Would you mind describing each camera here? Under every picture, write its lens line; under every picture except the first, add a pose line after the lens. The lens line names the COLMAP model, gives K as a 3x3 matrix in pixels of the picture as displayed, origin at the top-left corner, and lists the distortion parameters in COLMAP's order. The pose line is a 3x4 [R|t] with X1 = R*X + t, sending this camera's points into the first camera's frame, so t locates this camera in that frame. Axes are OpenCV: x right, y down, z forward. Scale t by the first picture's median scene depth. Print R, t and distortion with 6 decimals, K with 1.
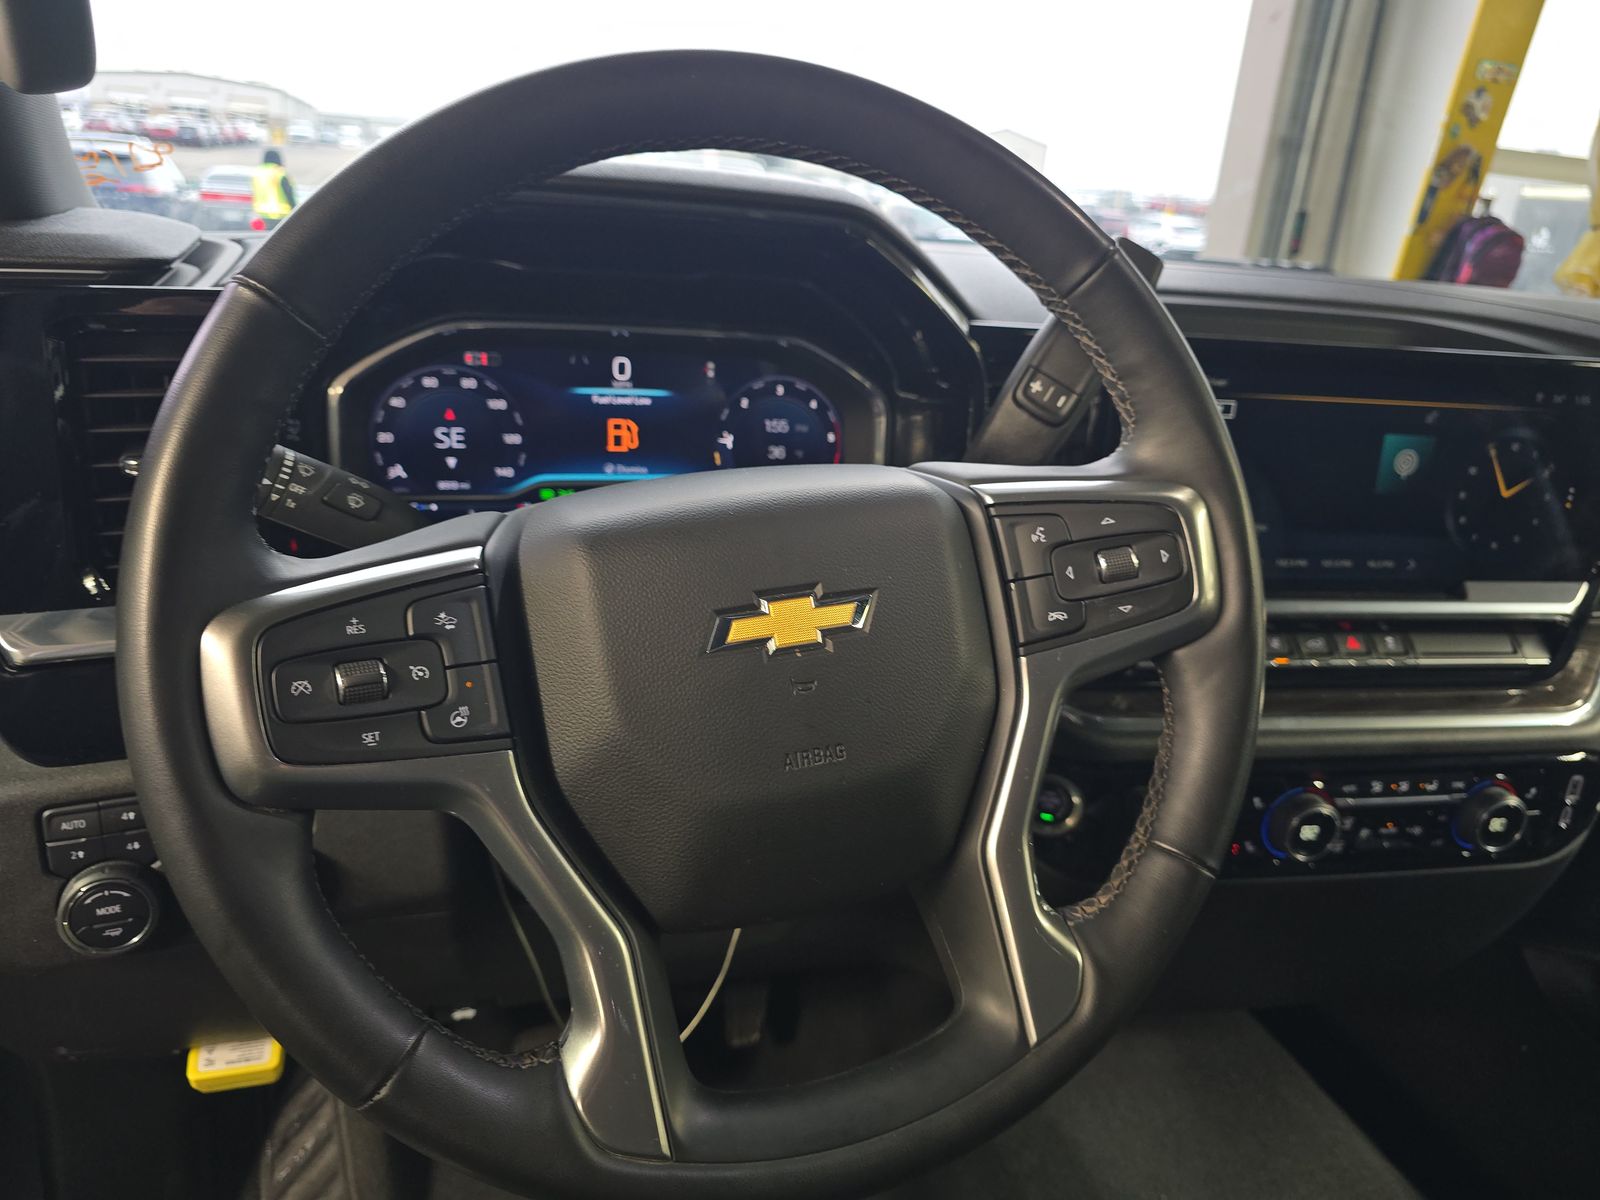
lens RADIAL K [[1056.3, 0, 800.0], [0, 1056.3, 600.0], [0, 0, 1]] dist [0.001103, -0.022797]
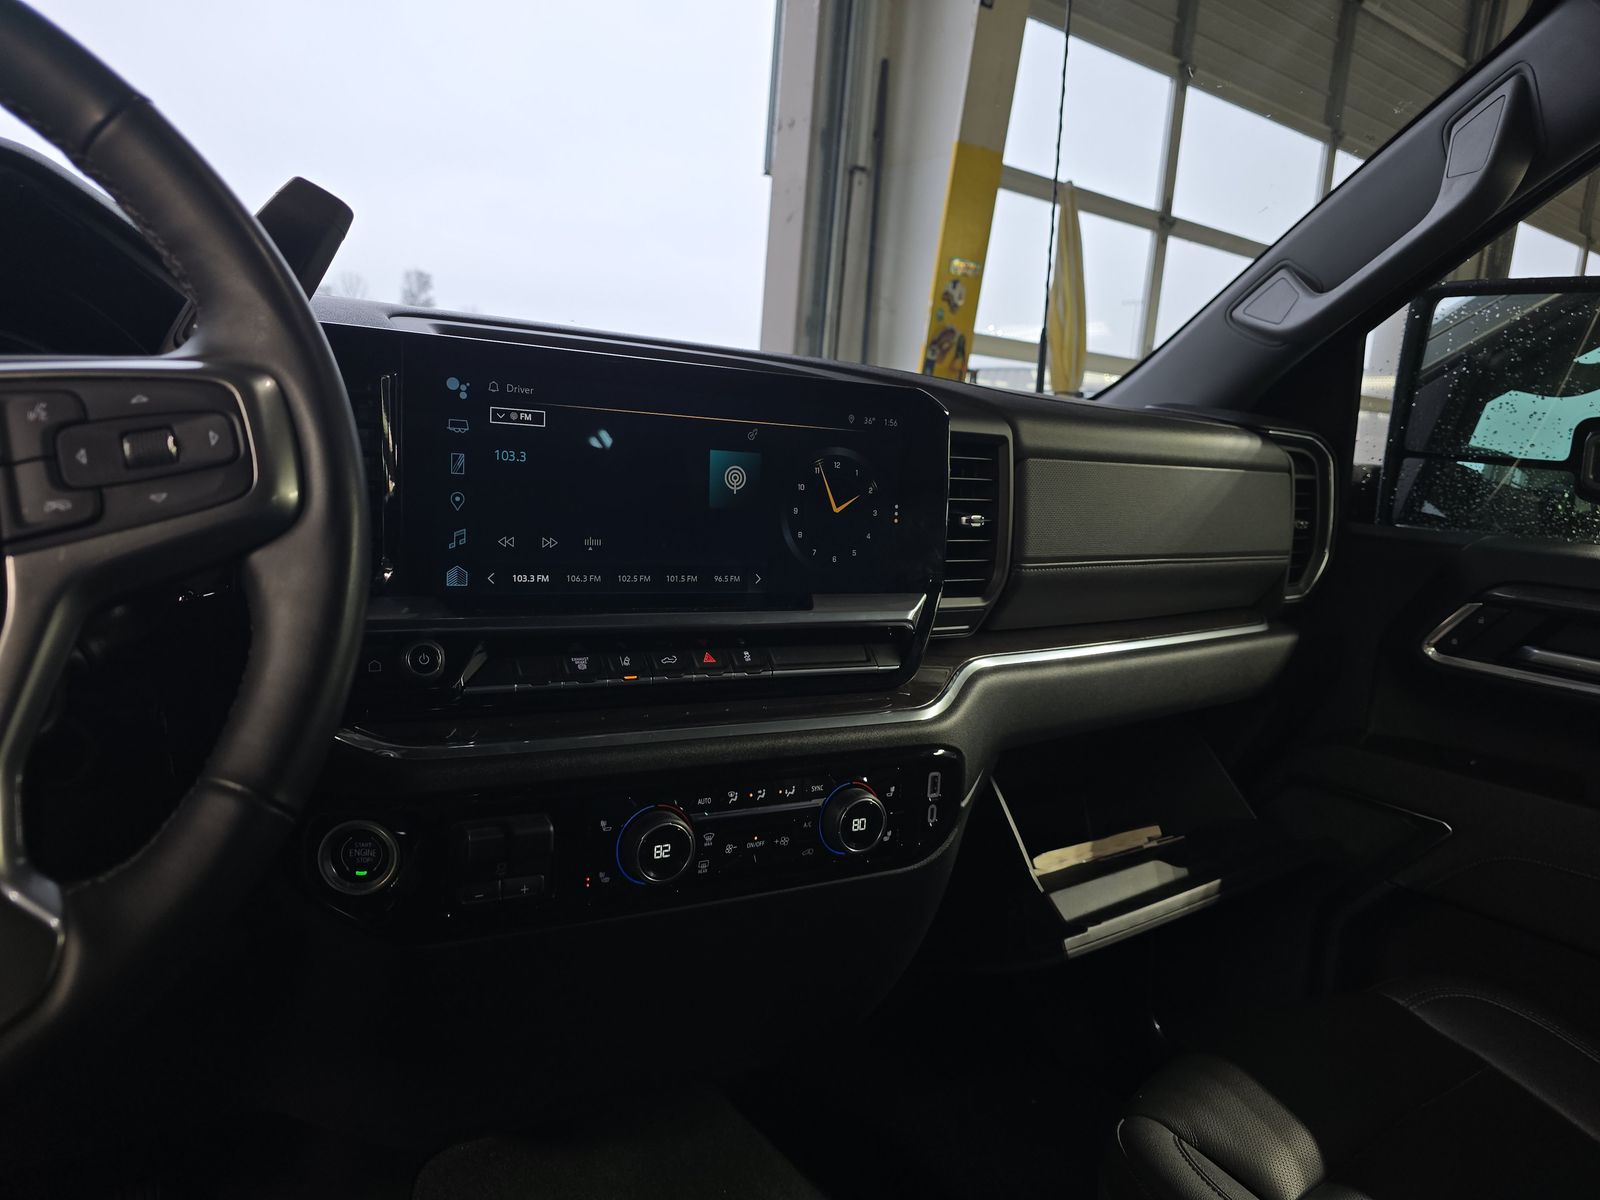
lens RADIAL K [[1056.3, 0, 800.0], [0, 1056.3, 600.0], [0, 0, 1]] dist [-0.001671, -0.001182]
pose [[0.936828, -0.048377, 0.346430, 0.270116], [0.105212, 0.983498, -0.147178, 0.144859], [-0.333593, 0.174329, 0.926458, 0.043915]]
